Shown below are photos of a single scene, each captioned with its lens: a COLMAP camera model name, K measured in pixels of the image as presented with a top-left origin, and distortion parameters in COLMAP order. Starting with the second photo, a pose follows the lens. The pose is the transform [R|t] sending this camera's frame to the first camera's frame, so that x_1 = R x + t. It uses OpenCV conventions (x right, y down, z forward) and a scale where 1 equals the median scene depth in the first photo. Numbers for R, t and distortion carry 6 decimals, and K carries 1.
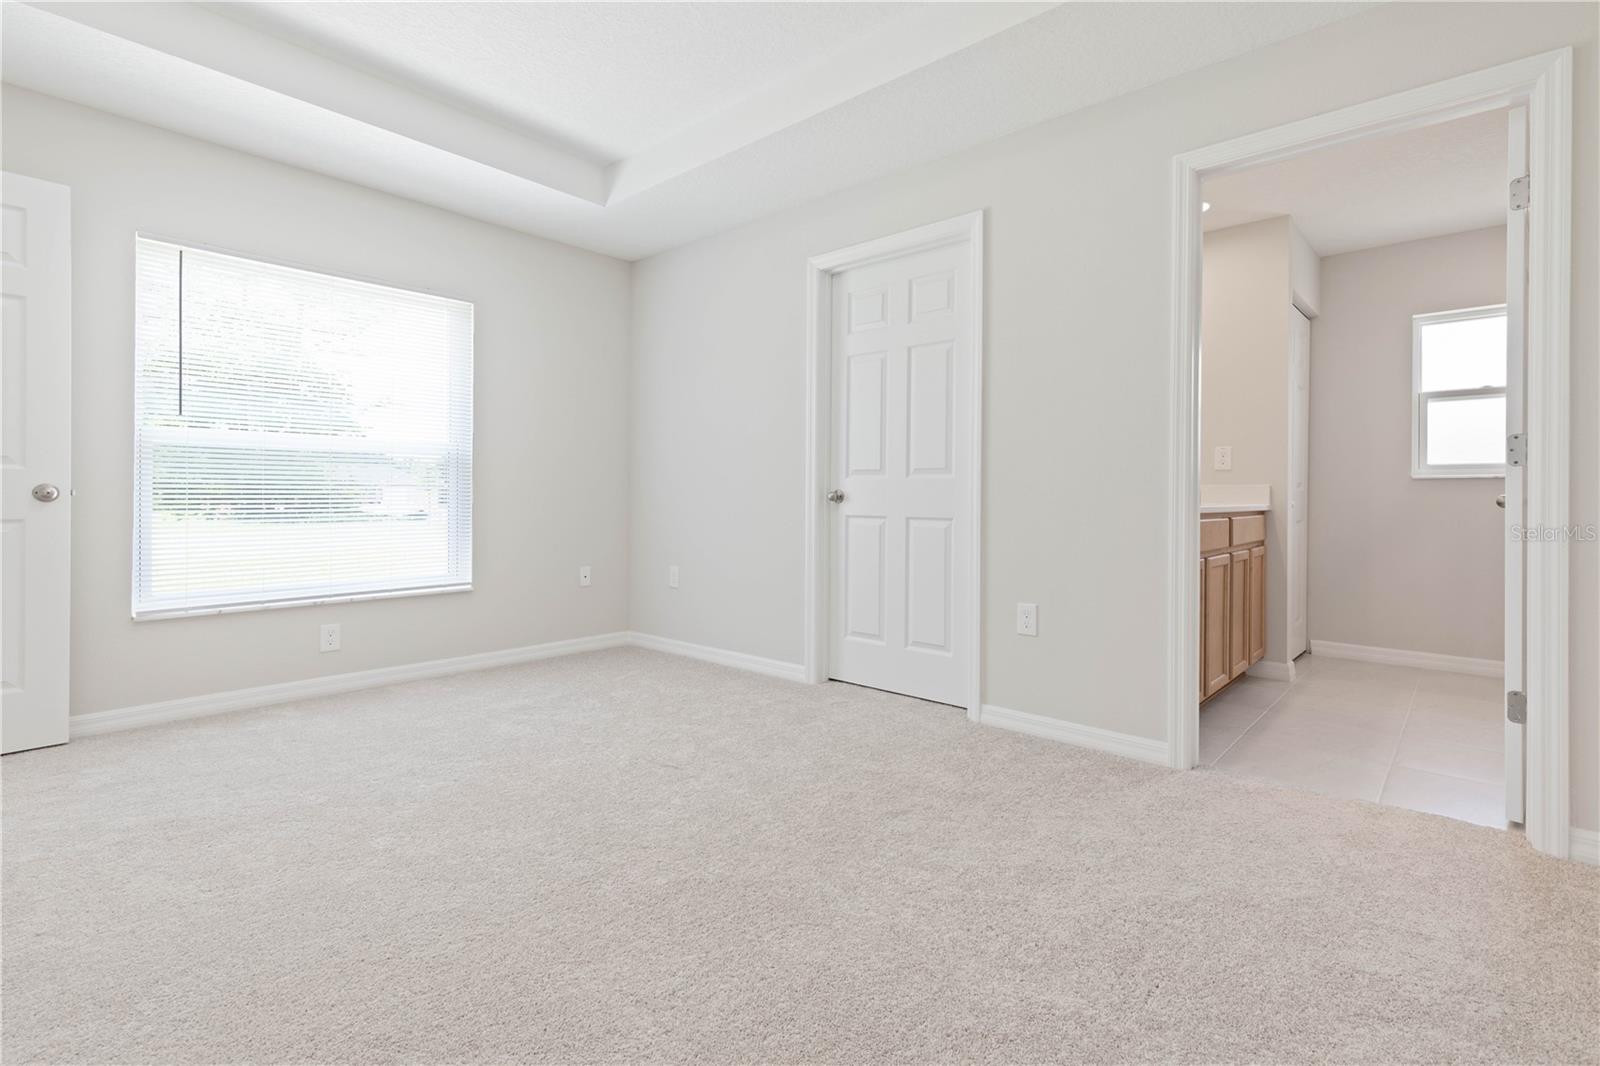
lens RADIAL K [[765.7, 0, 760.1], [0, 765.7, 494.6], [0, 0, 1]] dist [-0.000980, -0.000441]
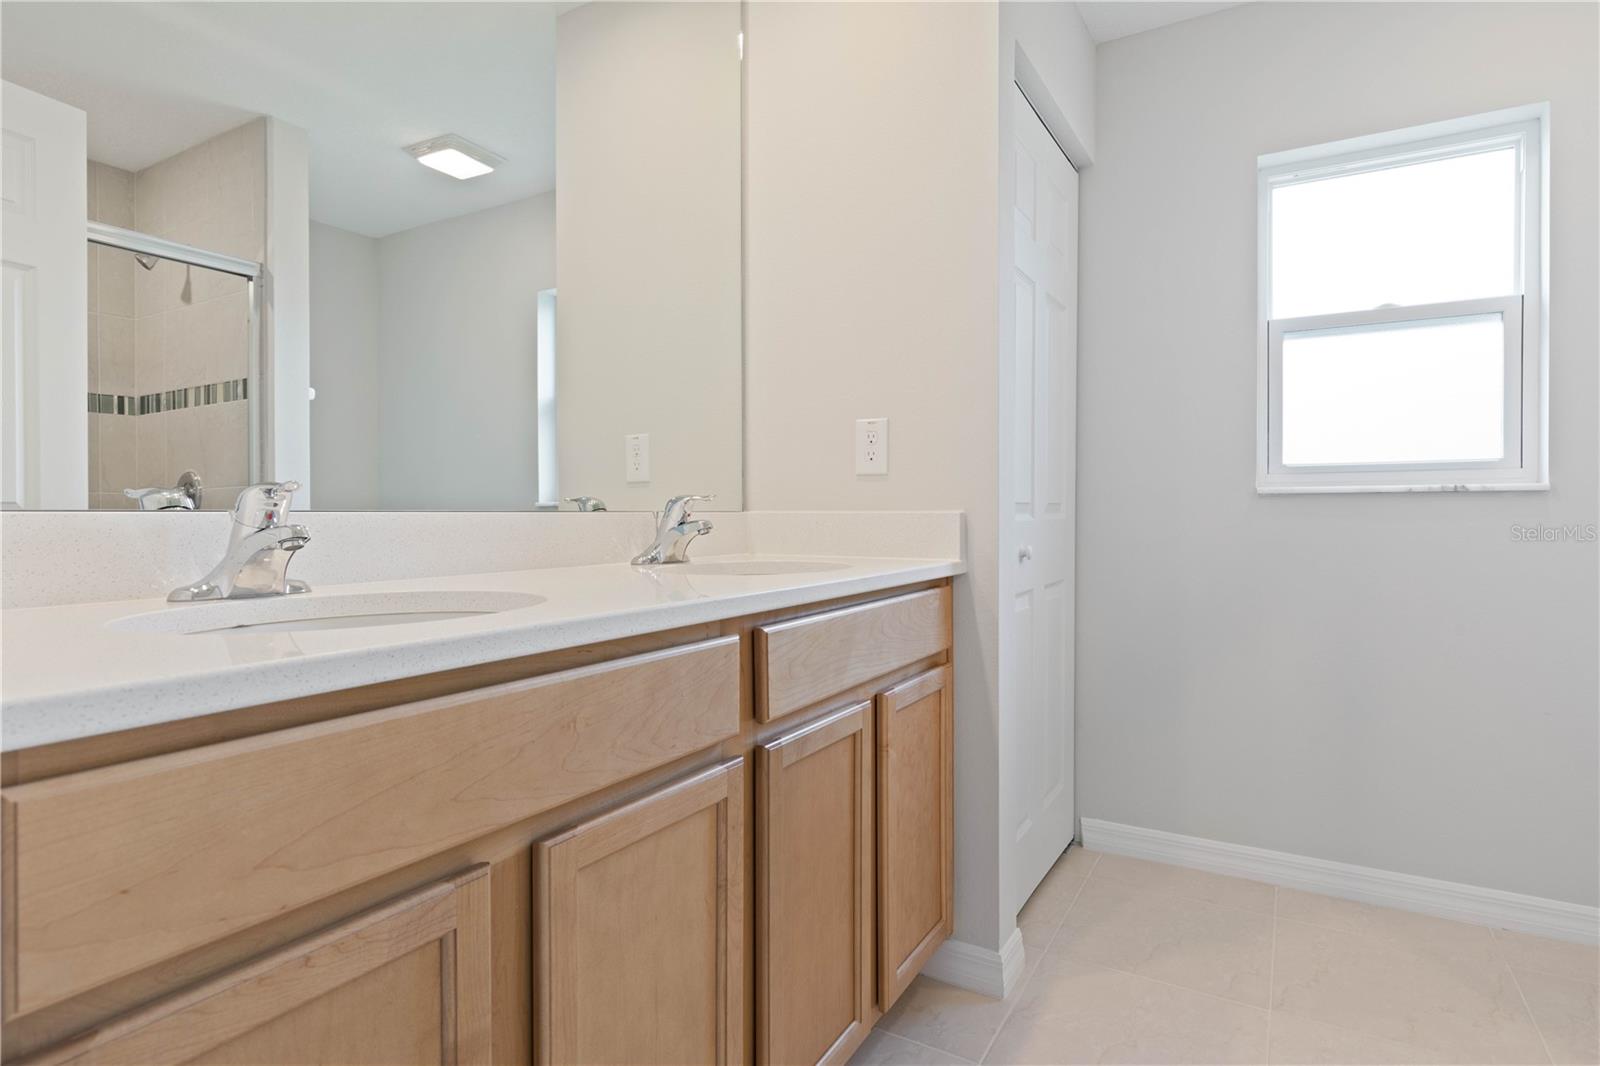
lens RADIAL K [[862.0, 0, 800.5], [0, 862.0, 517.2], [0, 0, 1]] dist [-0.001438, 0.000105]
pose [[0.972870, -0.010773, 0.231102, 0.439089], [0.007724, 0.999871, 0.014092, -0.015690], [-0.231224, -0.011924, 0.972827, 0.529159]]
